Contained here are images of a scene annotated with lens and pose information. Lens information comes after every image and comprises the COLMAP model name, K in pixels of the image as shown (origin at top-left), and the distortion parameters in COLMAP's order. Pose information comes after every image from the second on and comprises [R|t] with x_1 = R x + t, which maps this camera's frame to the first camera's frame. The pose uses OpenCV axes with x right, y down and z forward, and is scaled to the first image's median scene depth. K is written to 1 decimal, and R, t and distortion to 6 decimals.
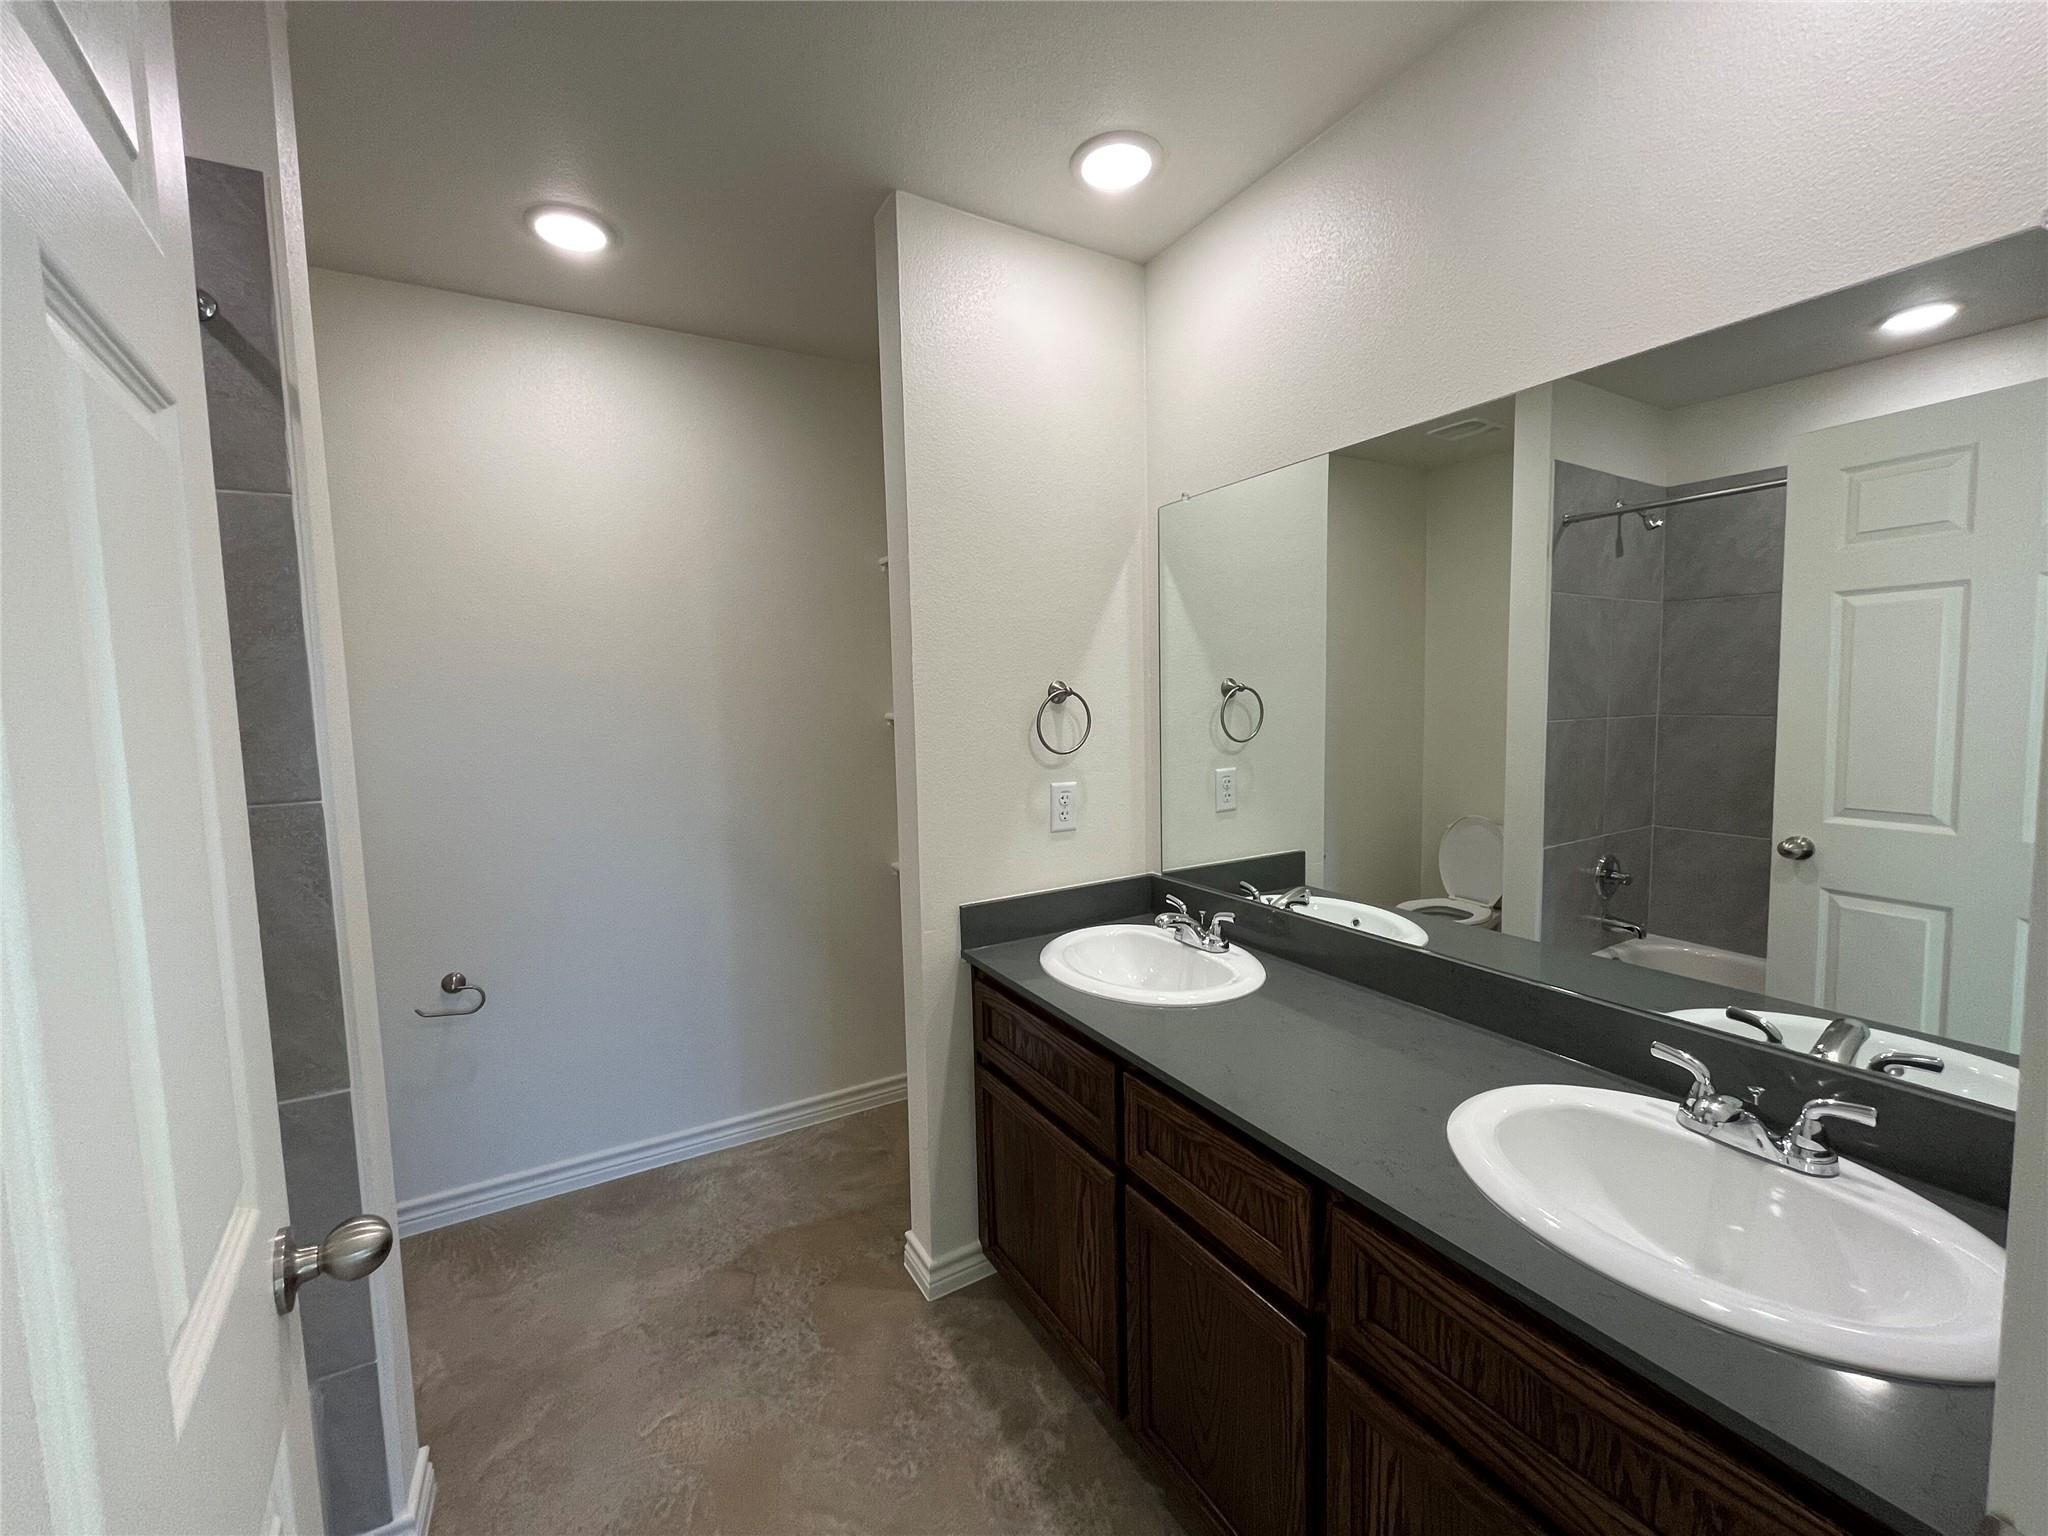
lens RADIAL K [[829.7, 0, 1019.2], [0, 829.7, 761.9], [0, 0, 1]] dist [-0.000467, 0.000179]
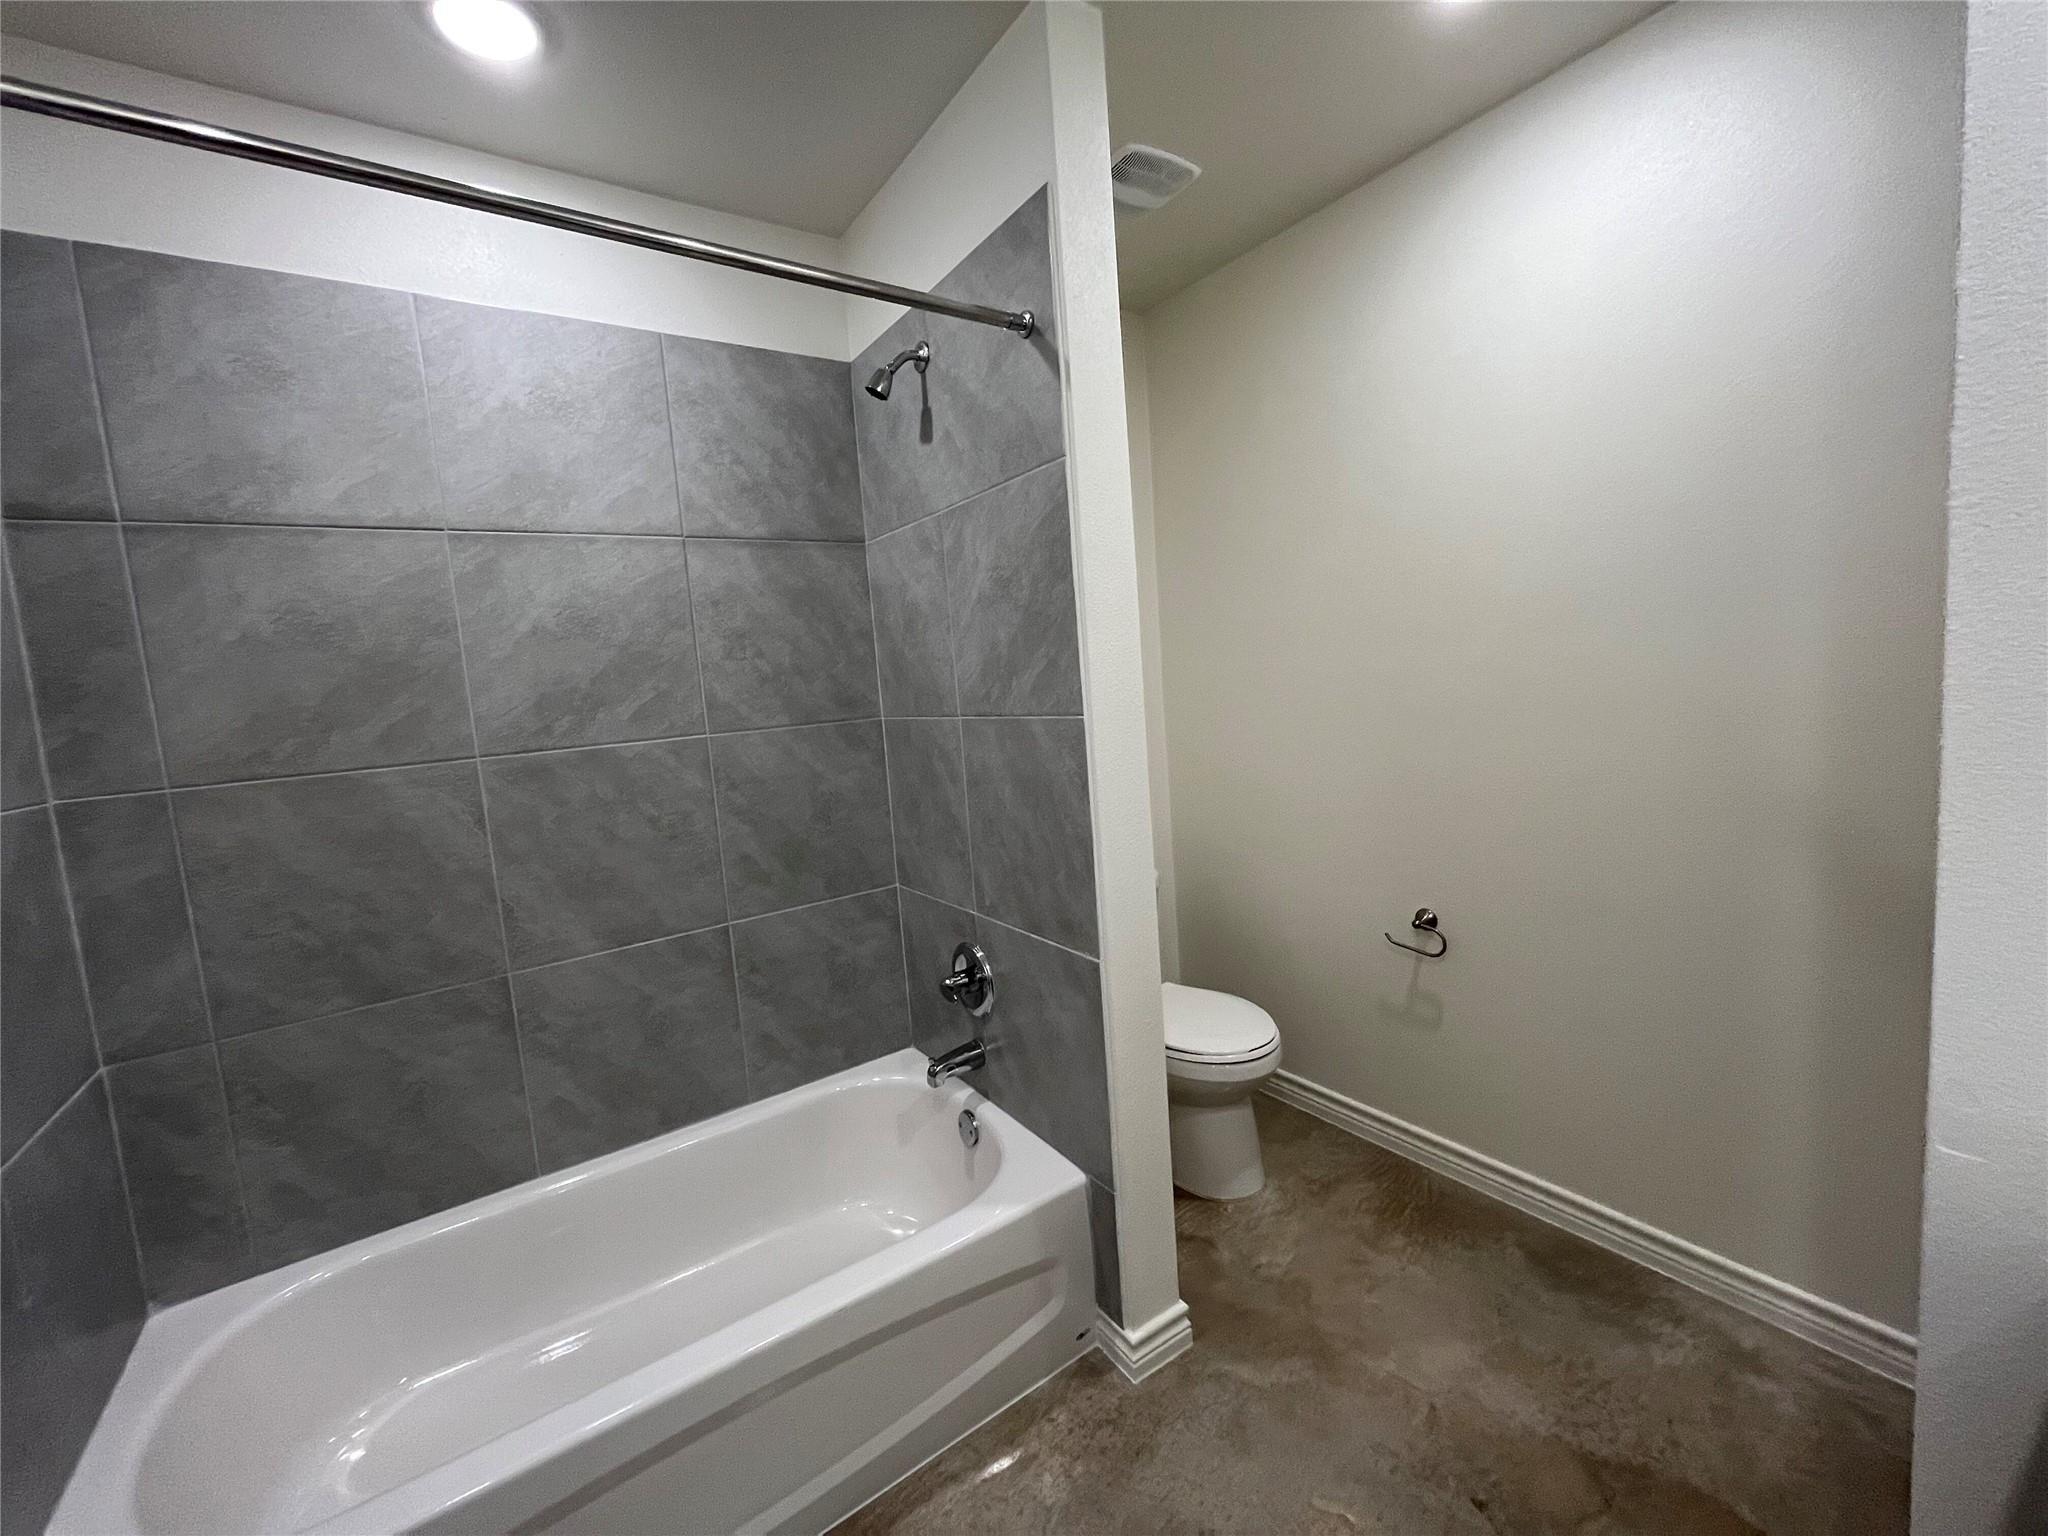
lens RADIAL K [[829.7, 0, 1019.2], [0, 829.7, 761.9], [0, 0, 1]] dist [-0.000467, 0.000179]
pose [[0.096779, 0.123558, -0.987607, 0.191689], [-0.019218, 0.992312, 0.122263, -0.019552], [0.995120, 0.007147, 0.098409, 0.468652]]
